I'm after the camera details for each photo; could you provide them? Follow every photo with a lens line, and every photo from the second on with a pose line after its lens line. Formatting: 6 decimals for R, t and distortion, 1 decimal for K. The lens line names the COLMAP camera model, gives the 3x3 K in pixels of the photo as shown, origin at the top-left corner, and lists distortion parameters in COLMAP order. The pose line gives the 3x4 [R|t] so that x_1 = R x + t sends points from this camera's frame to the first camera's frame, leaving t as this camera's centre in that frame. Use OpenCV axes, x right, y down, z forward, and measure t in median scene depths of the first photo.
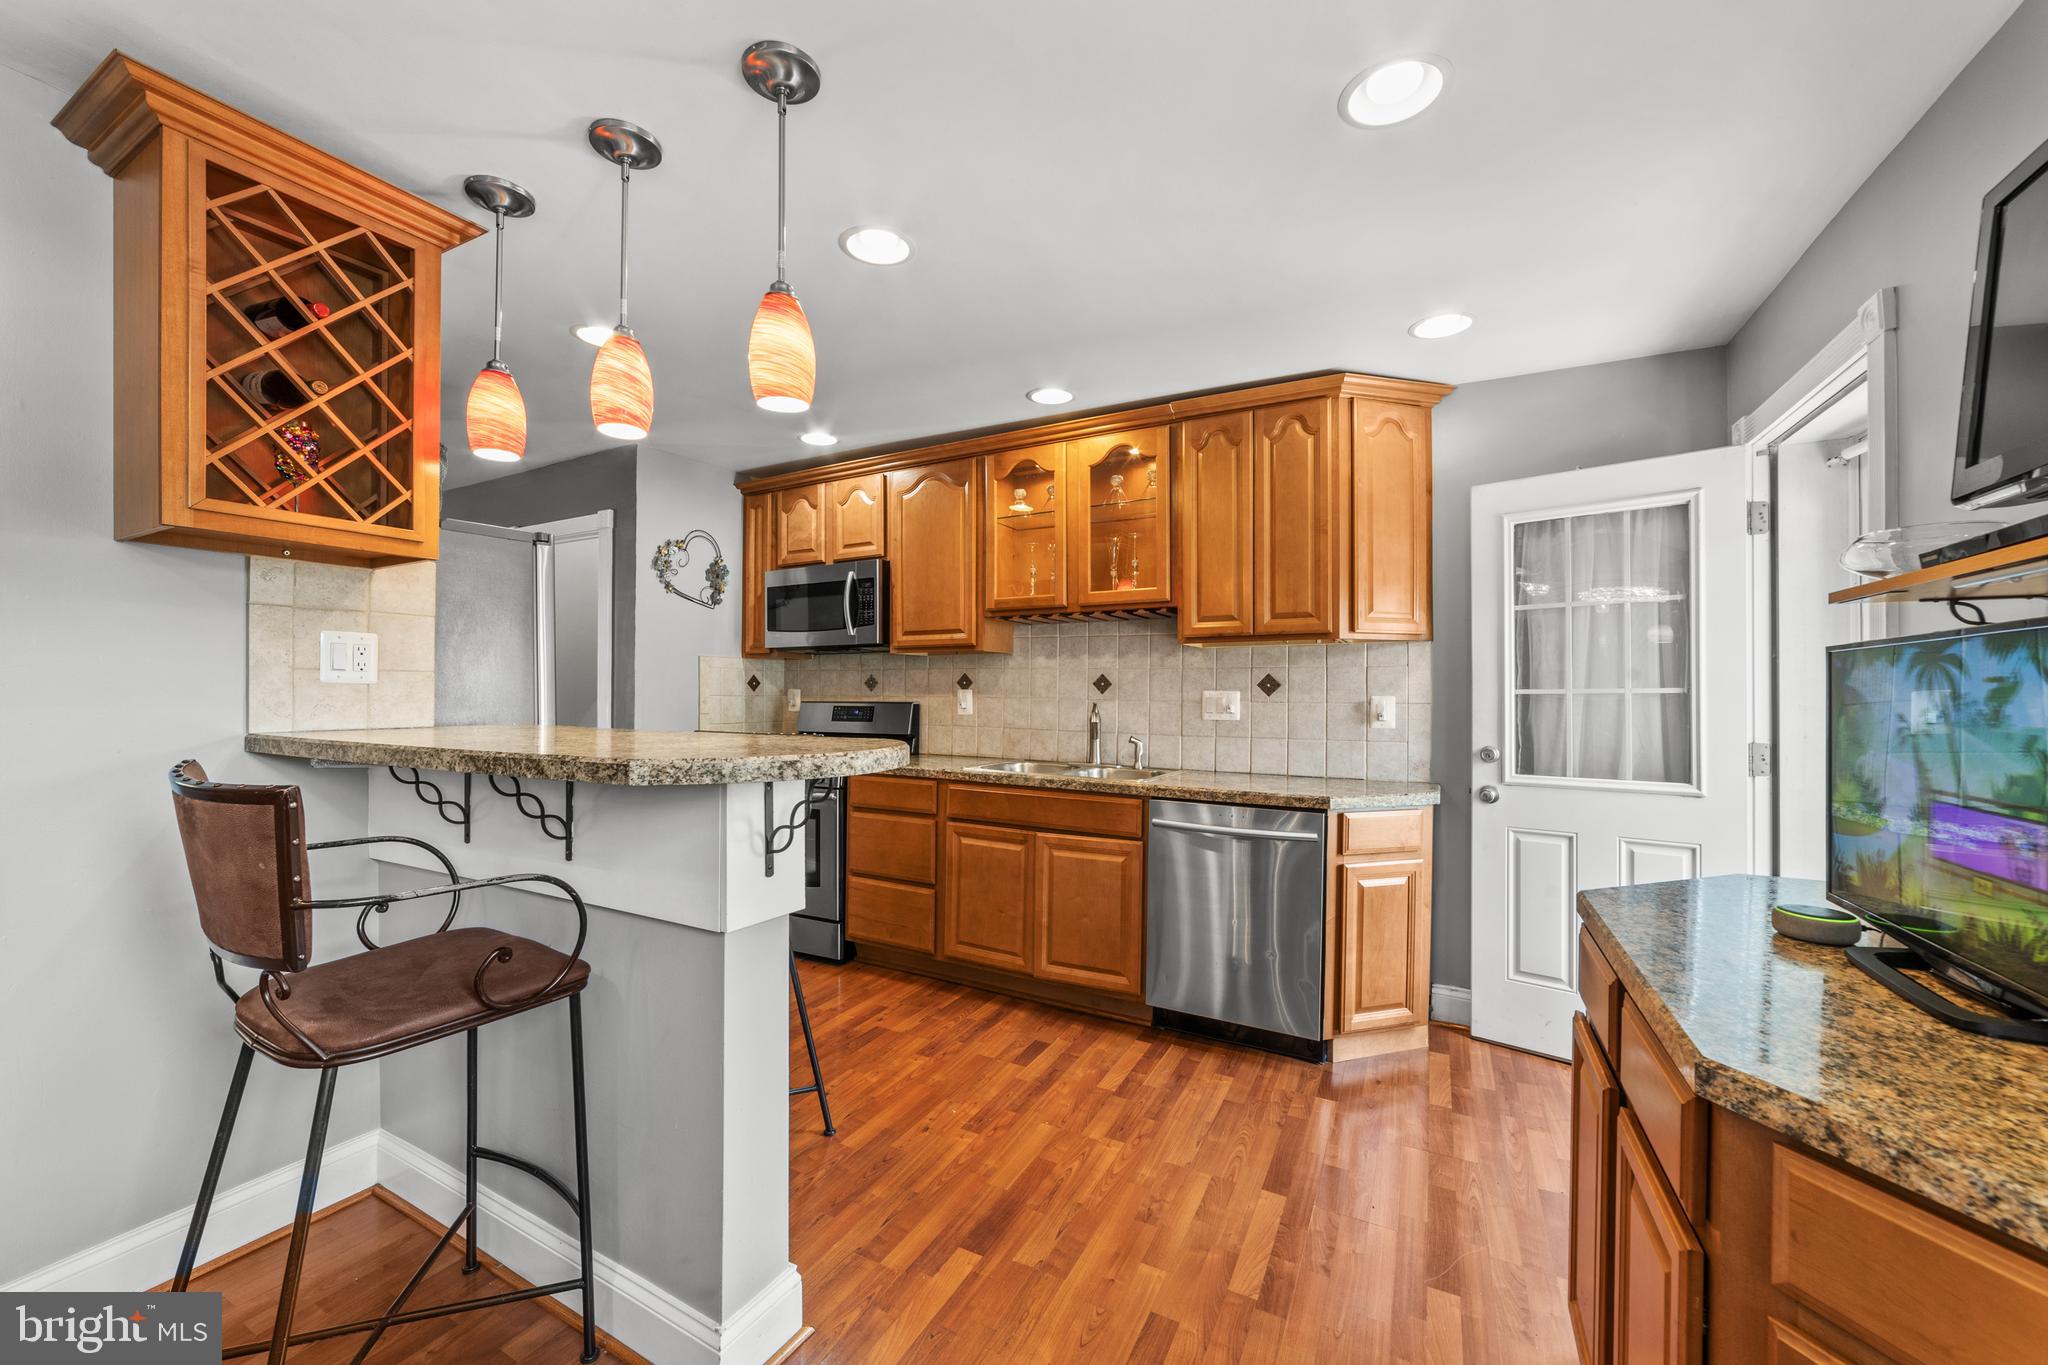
lens RADIAL K [[788.6, 0, 1020.2], [0, 788.6, 693.4], [0, 0, 1]] dist [-0.022134, 0.007062]
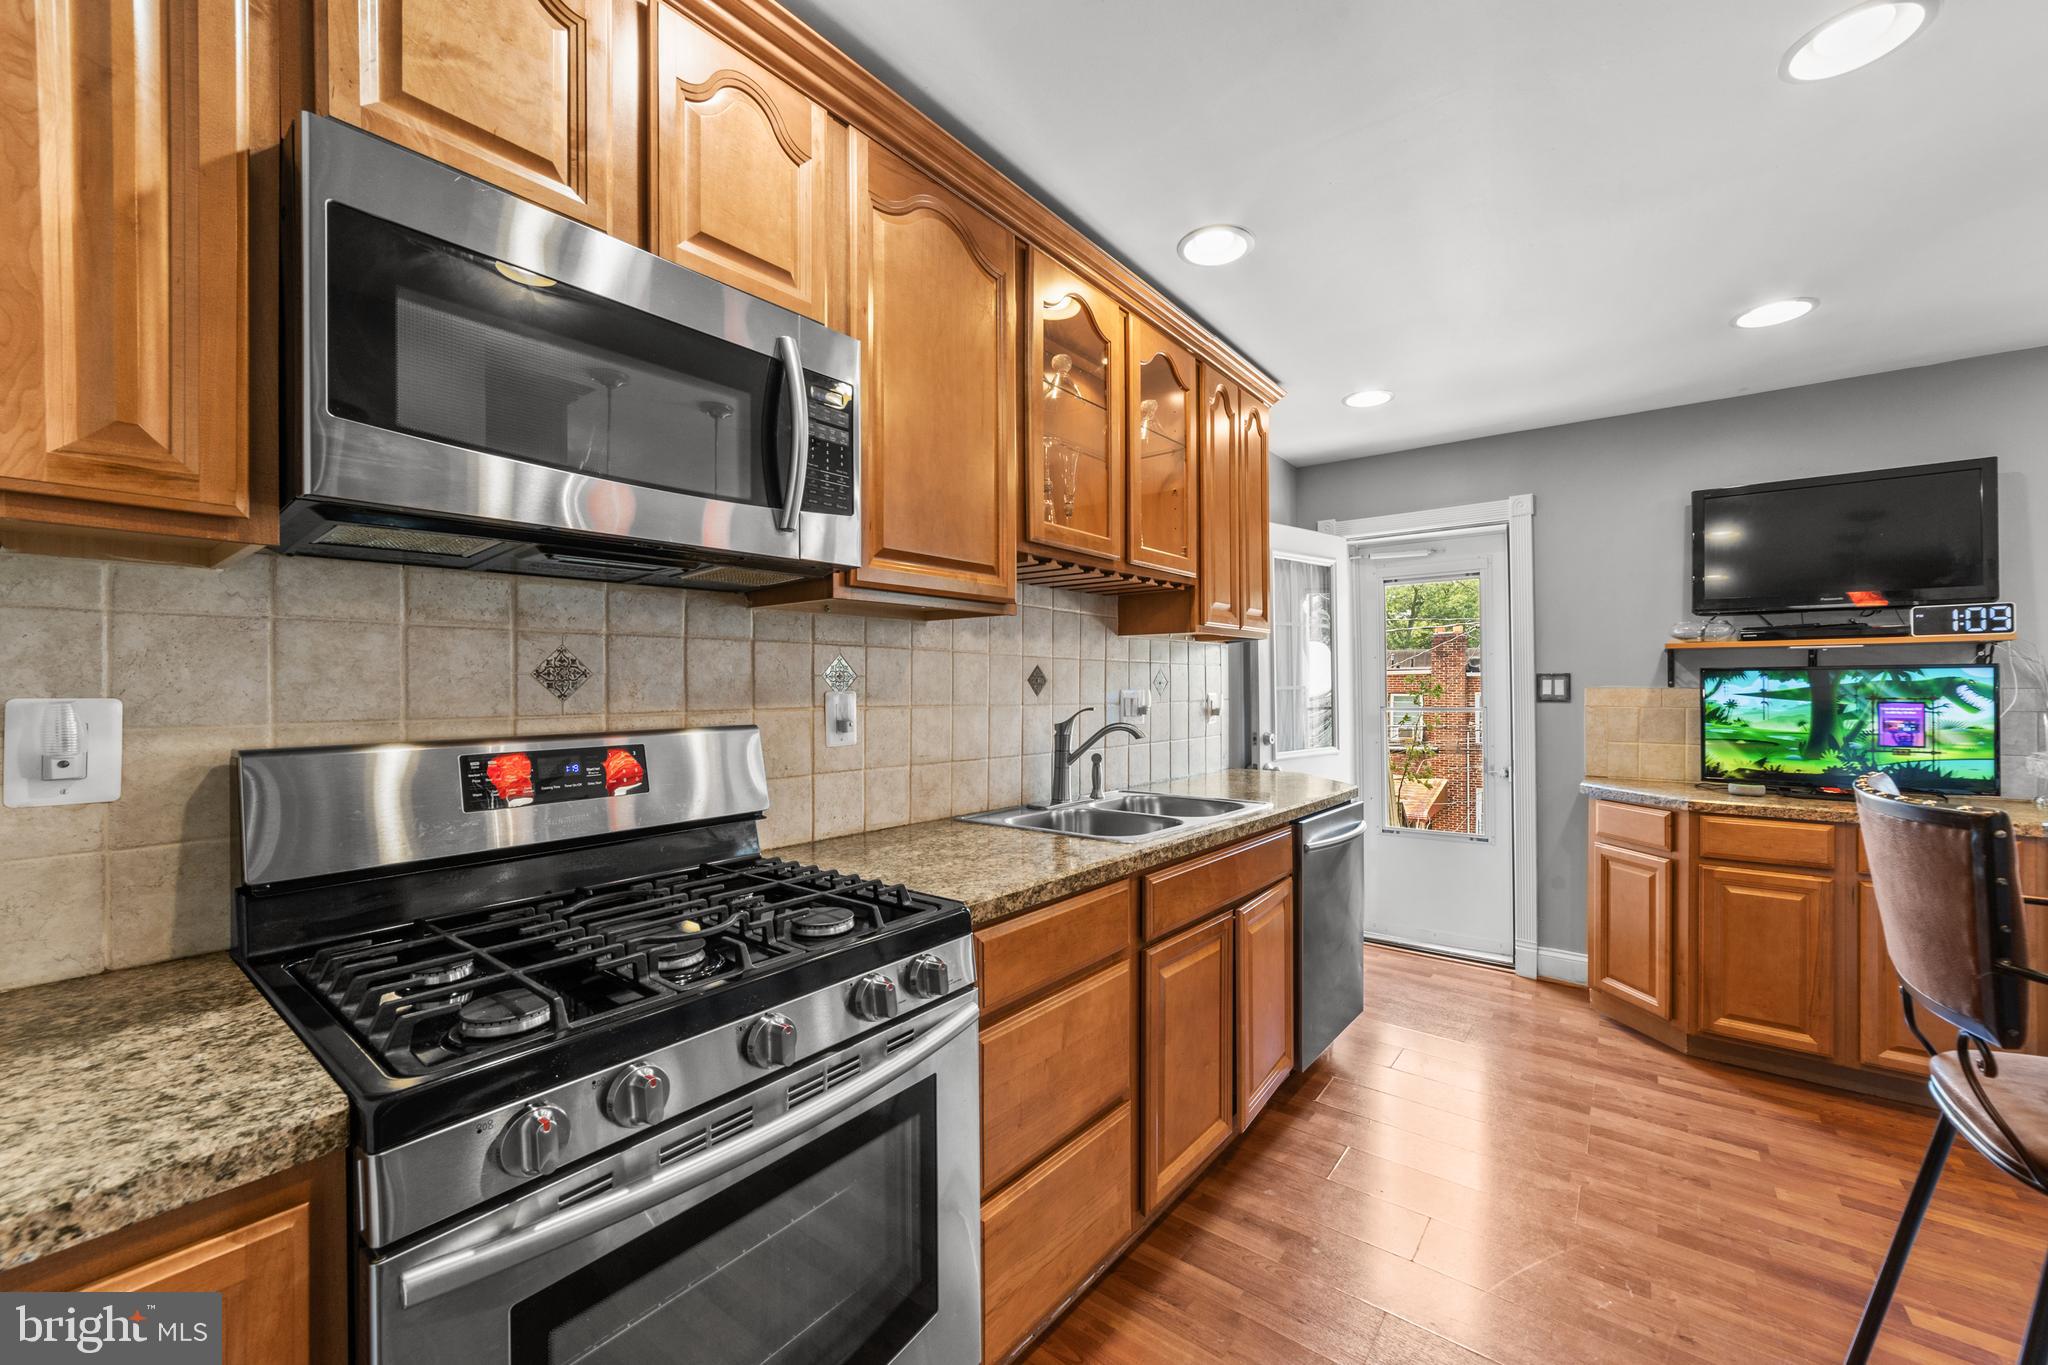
lens RADIAL K [[788.6, 0, 1017.7], [0, 788.6, 684.5], [0, 0, 1]] dist [-0.022134, 0.007062]
pose [[0.192932, -0.002008, 0.981210, -0.746018], [0.005703, 0.999983, 0.000925, -0.012585], [-0.981196, 0.005418, 0.192940, 1.201860]]
